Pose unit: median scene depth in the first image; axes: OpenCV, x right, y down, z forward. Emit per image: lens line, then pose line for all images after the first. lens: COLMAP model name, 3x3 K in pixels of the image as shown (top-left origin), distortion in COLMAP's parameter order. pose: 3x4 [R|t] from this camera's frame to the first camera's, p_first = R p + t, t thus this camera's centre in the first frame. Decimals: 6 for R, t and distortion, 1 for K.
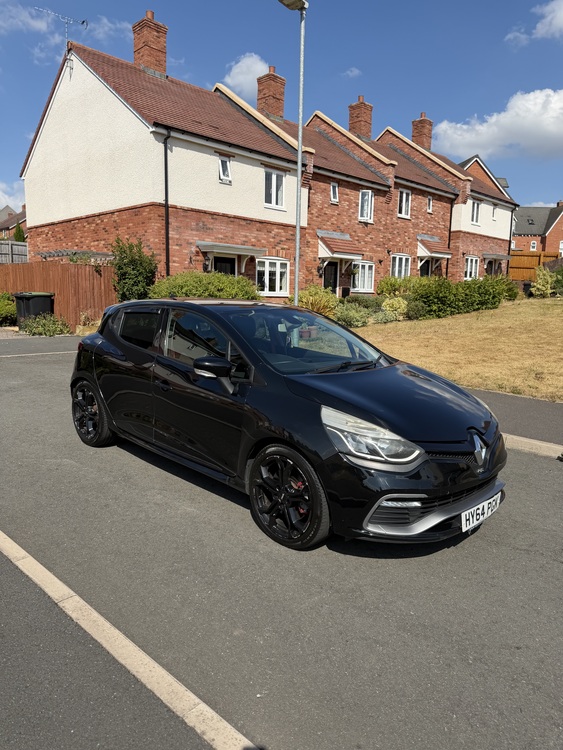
lens RADIAL K [[532.7, 0, 281.5], [0, 532.7, 375.0], [0, 0, 1]] dist [0.013191, -0.027159]
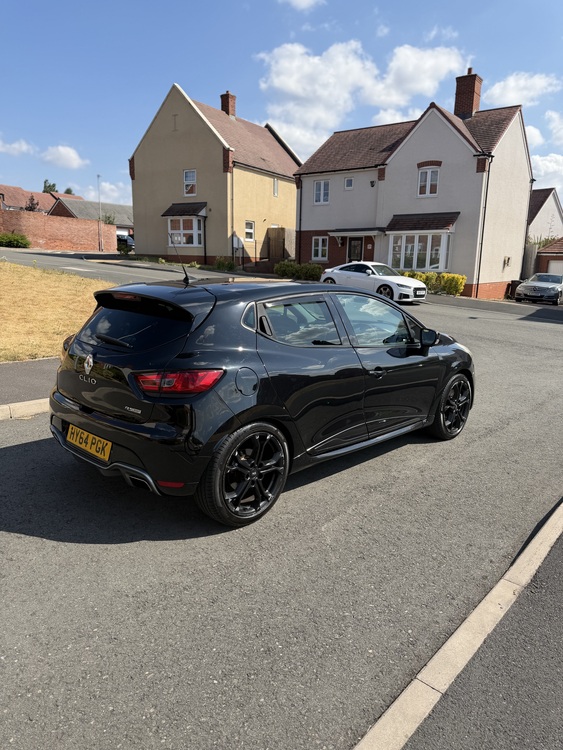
lens RADIAL K [[536.1, 0, 281.5], [0, 536.1, 375.0], [0, 0, 1]] dist [0.005500, -0.003334]
pose [[-0.016827, -0.231362, 0.972722, -0.328804], [0.124679, 0.964781, 0.231630, -0.063197], [-0.992054, 0.125175, 0.012612, 0.326811]]
